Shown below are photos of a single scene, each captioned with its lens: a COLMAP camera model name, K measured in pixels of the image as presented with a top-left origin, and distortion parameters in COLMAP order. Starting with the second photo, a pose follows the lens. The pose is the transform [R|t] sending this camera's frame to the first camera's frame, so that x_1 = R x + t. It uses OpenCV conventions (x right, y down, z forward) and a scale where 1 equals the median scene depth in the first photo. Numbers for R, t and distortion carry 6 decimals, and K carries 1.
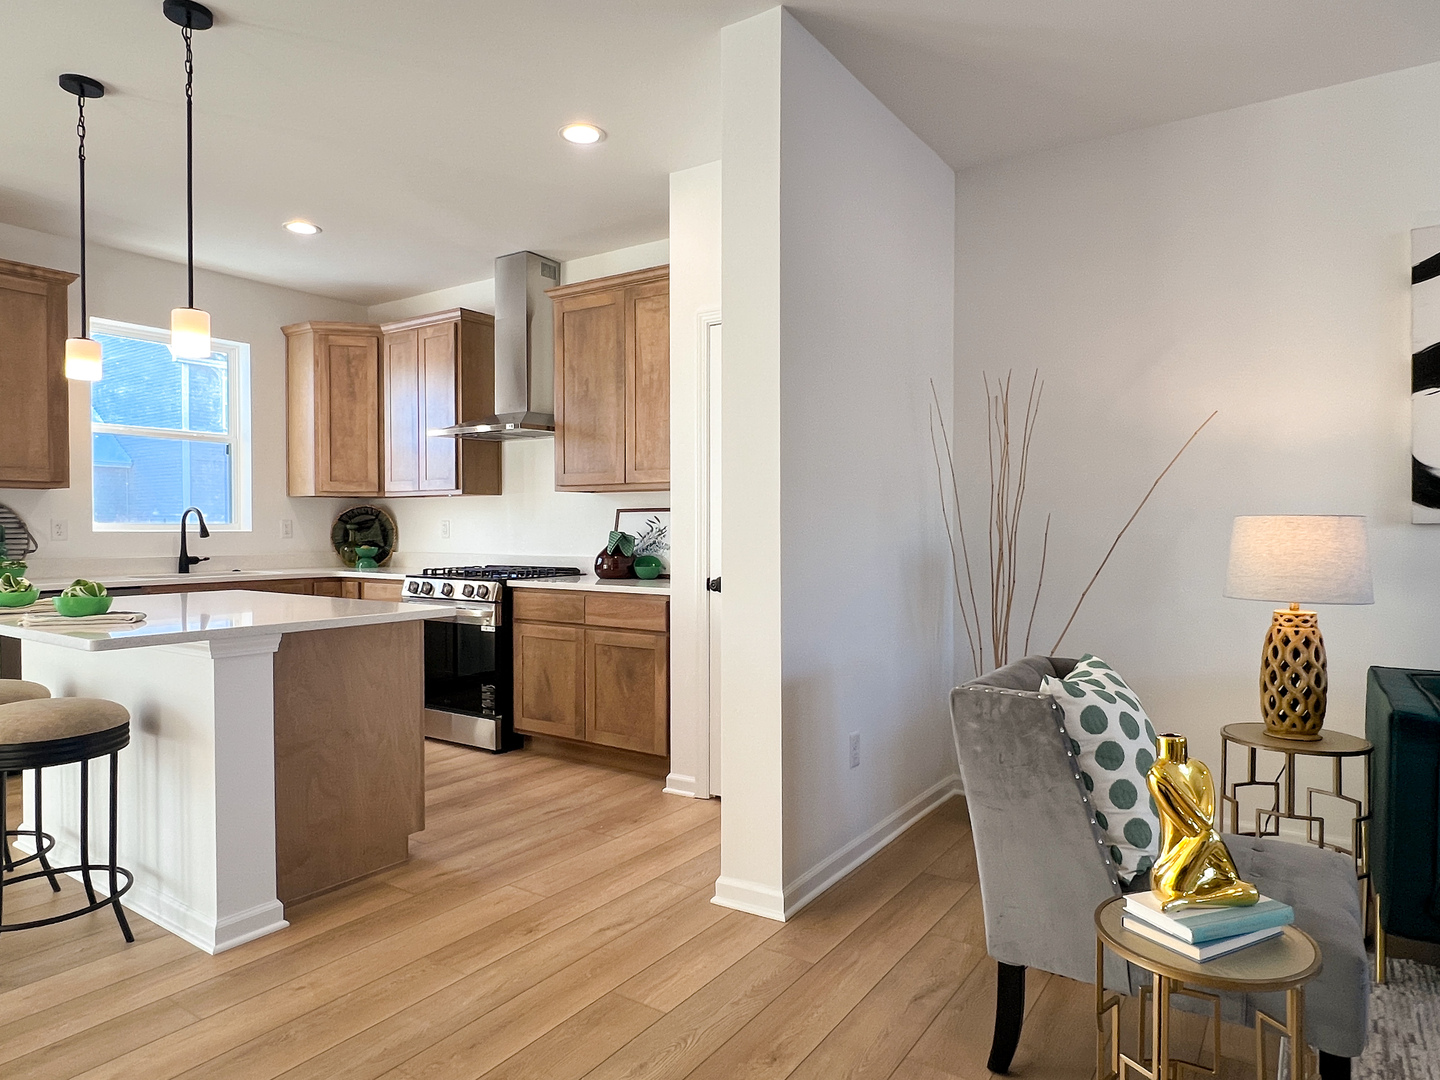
lens RADIAL K [[899.6, 0, 706.4], [0, 899.6, 538.6], [0, 0, 1]] dist [-0.006598, -0.002421]
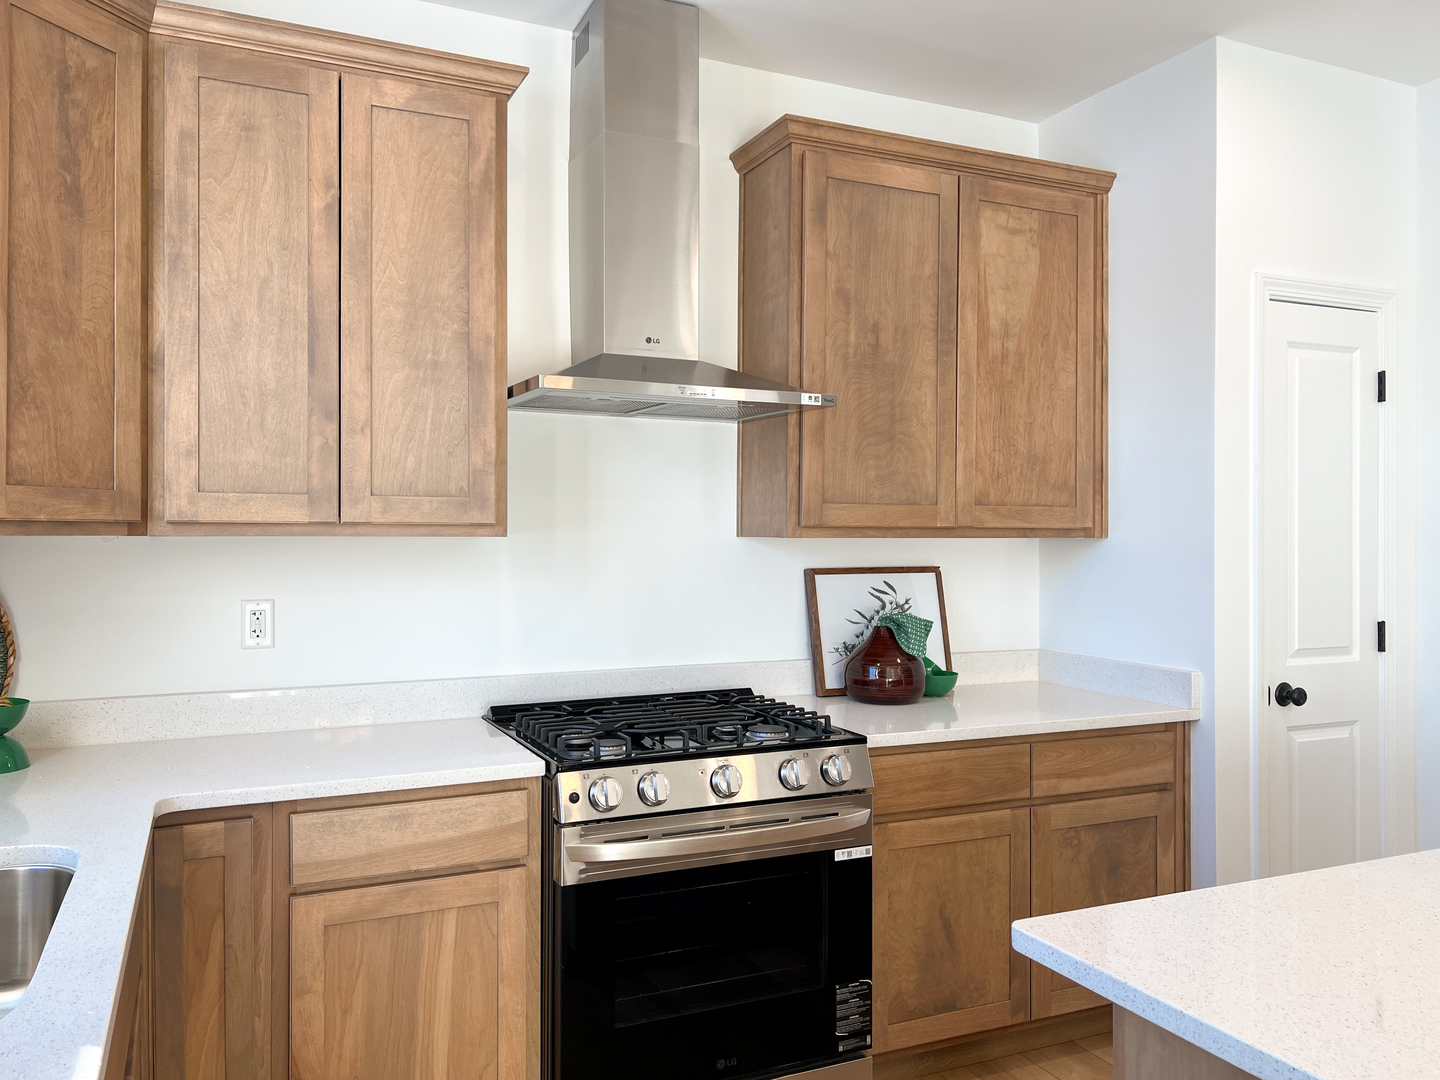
lens RADIAL K [[1106.8, 0, 712.8], [0, 1106.8, 533.6], [0, 0, 1]] dist [0.041030, -0.068692]
pose [[0.510985, 0.000536, 0.859590, -0.742189], [0.007386, 0.999960, -0.005014, -0.054709], [-0.859558, 0.008911, 0.510960, 0.771681]]
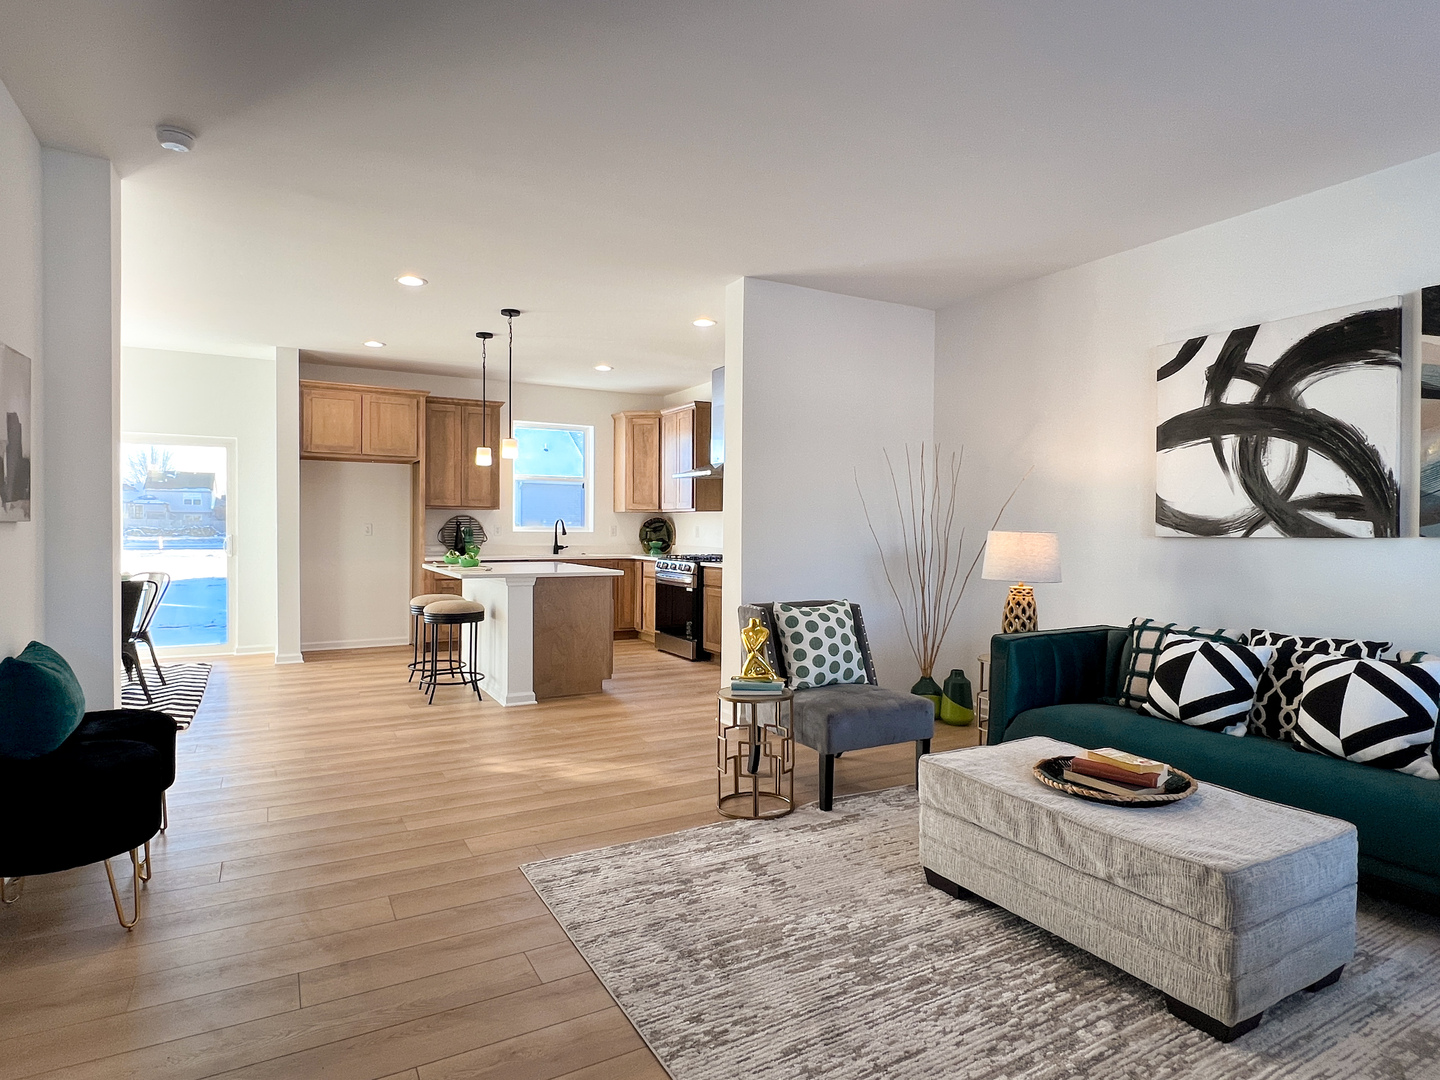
lens RADIAL K [[784.1, 0, 722.7], [0, 784.1, 528.2], [0, 0, 1]] dist [-0.006798, -0.000197]
pose [[0.906147, 0.008305, -0.422882, 0.456831], [-0.013574, 0.999863, -0.009450, -0.005033], [0.422746, 0.014304, 0.906135, -0.353991]]
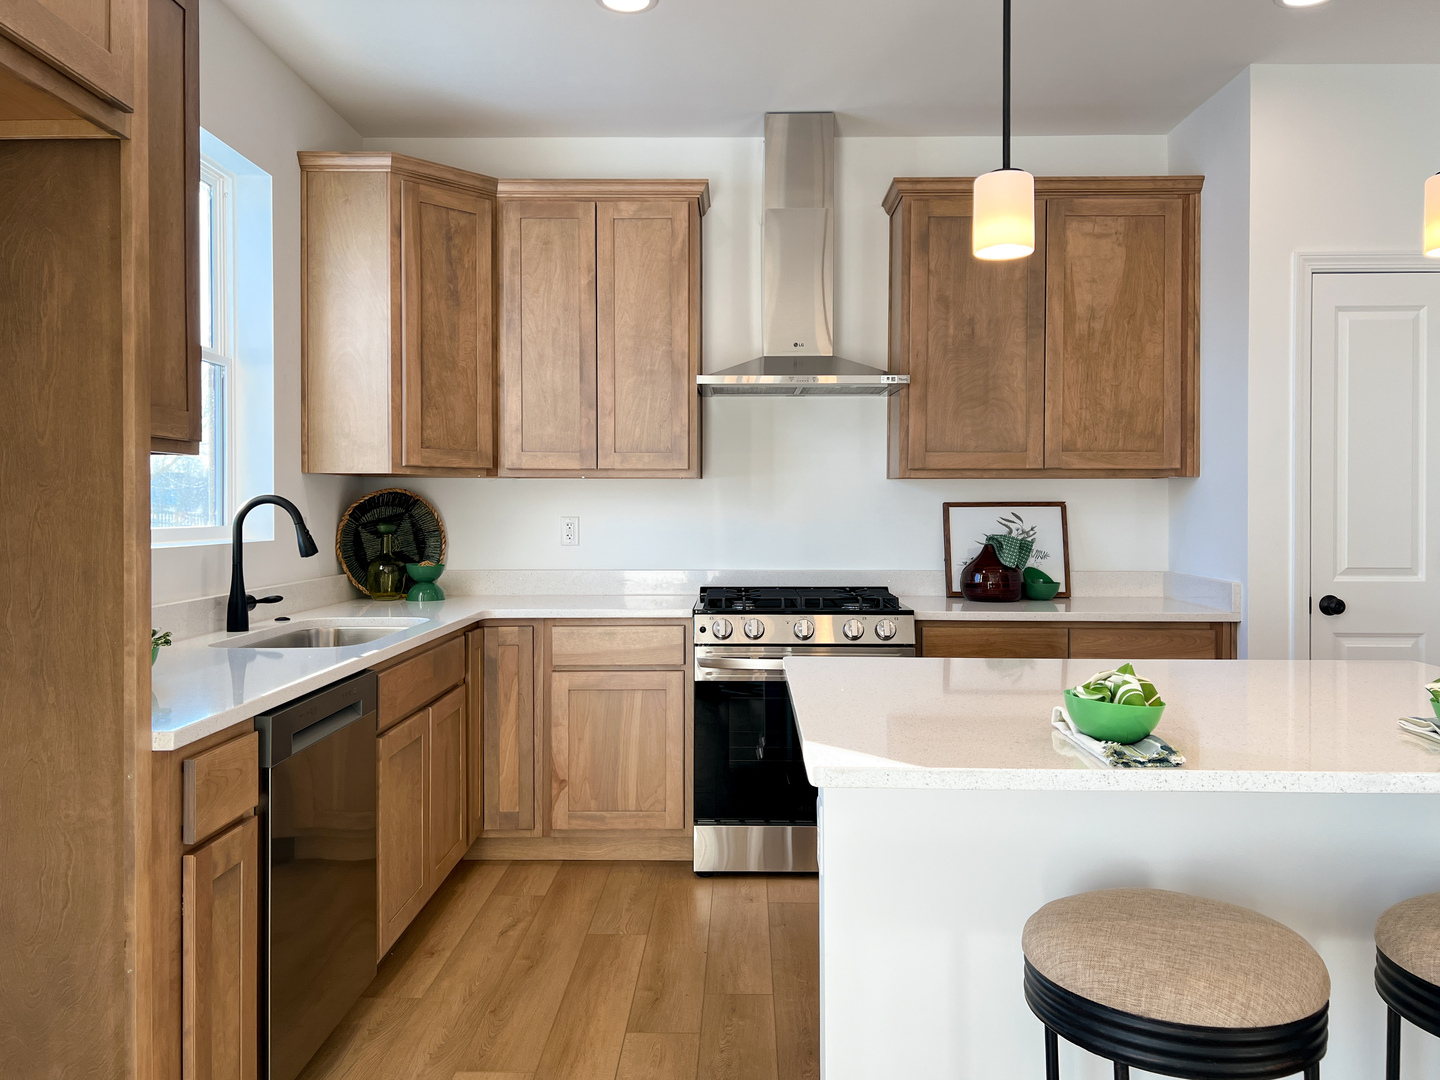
lens RADIAL K [[1106.8, 0, 715.7], [0, 1106.8, 518.9], [0, 0, 1]] dist [0.041030, -0.068692]
pose [[0.832627, -0.005967, 0.553803, -0.793676], [0.006425, 0.999979, 0.001114, -0.023806], [-0.553798, 0.002631, 0.832647, 0.399651]]
